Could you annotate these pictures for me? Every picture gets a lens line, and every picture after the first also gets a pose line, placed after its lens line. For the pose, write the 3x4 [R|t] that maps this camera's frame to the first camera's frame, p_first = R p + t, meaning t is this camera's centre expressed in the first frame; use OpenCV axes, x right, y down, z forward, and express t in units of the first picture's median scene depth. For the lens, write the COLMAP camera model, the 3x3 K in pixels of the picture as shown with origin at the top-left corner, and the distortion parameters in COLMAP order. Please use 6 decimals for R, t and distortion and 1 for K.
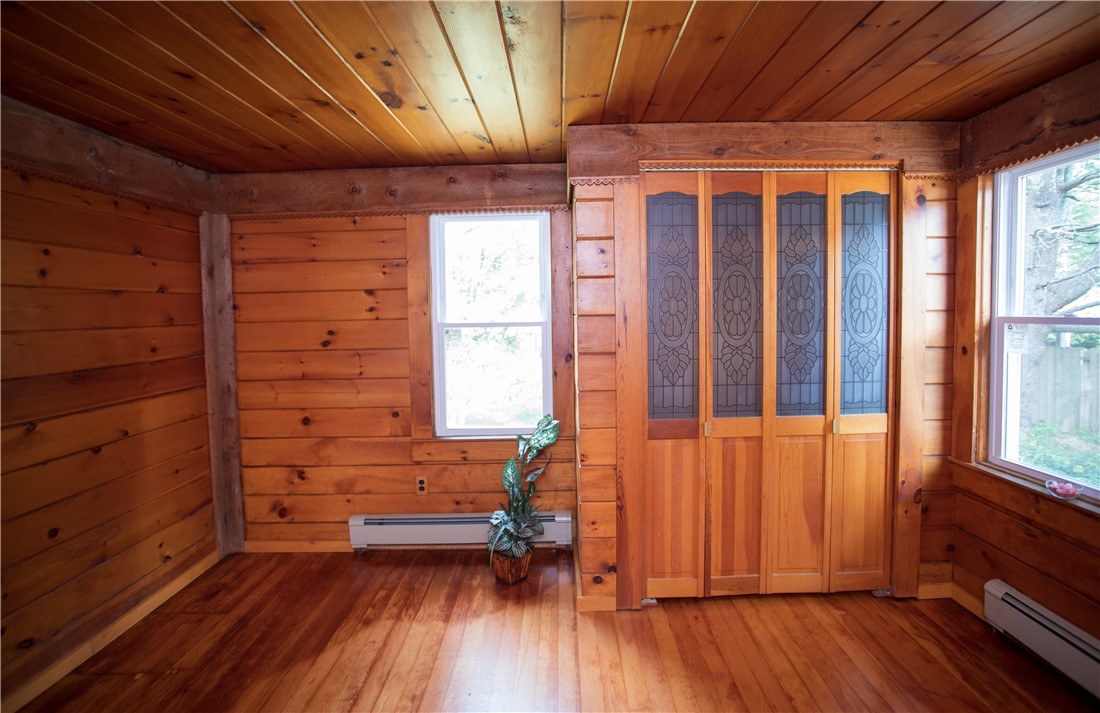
lens RADIAL K [[546.8, 0, 561.3], [0, 546.8, 337.2], [0, 0, 1]] dist [-0.078353, 0.032316]
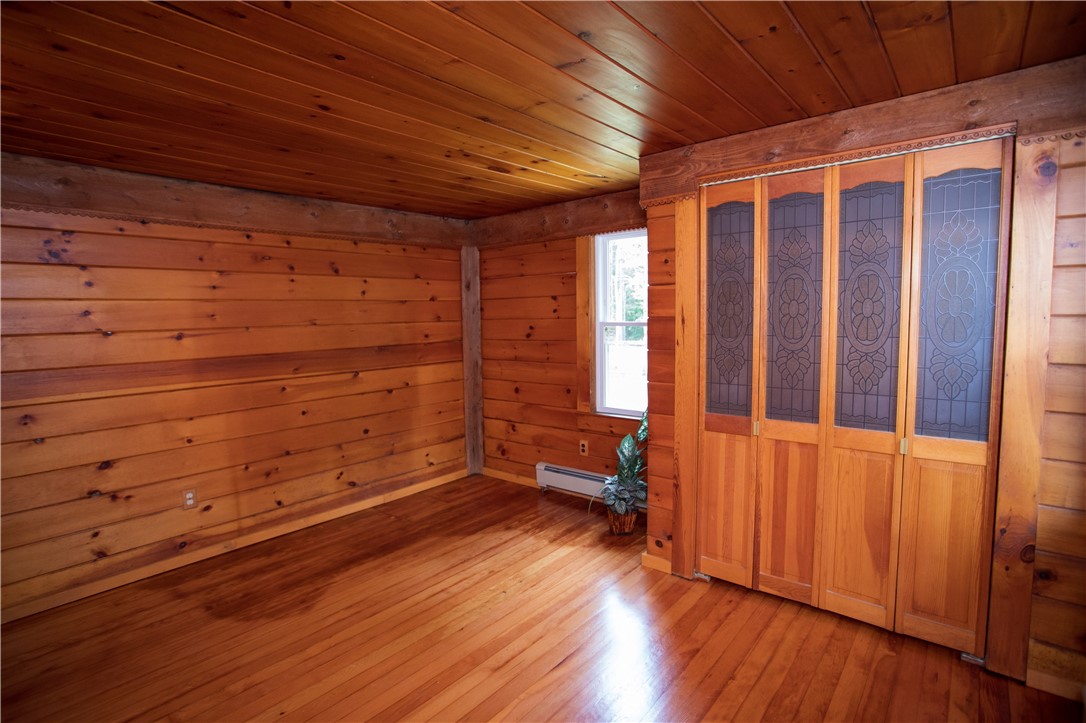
lens RADIAL K [[533.7, 0, 538.7], [0, 533.7, 355.8], [0, 0, 1]] dist [-0.075457, 0.026324]
pose [[0.759420, 0.053889, -0.648366, 0.586748], [-0.026237, 0.998290, 0.052241, -0.010625], [0.650072, -0.022662, 0.759535, -0.030547]]
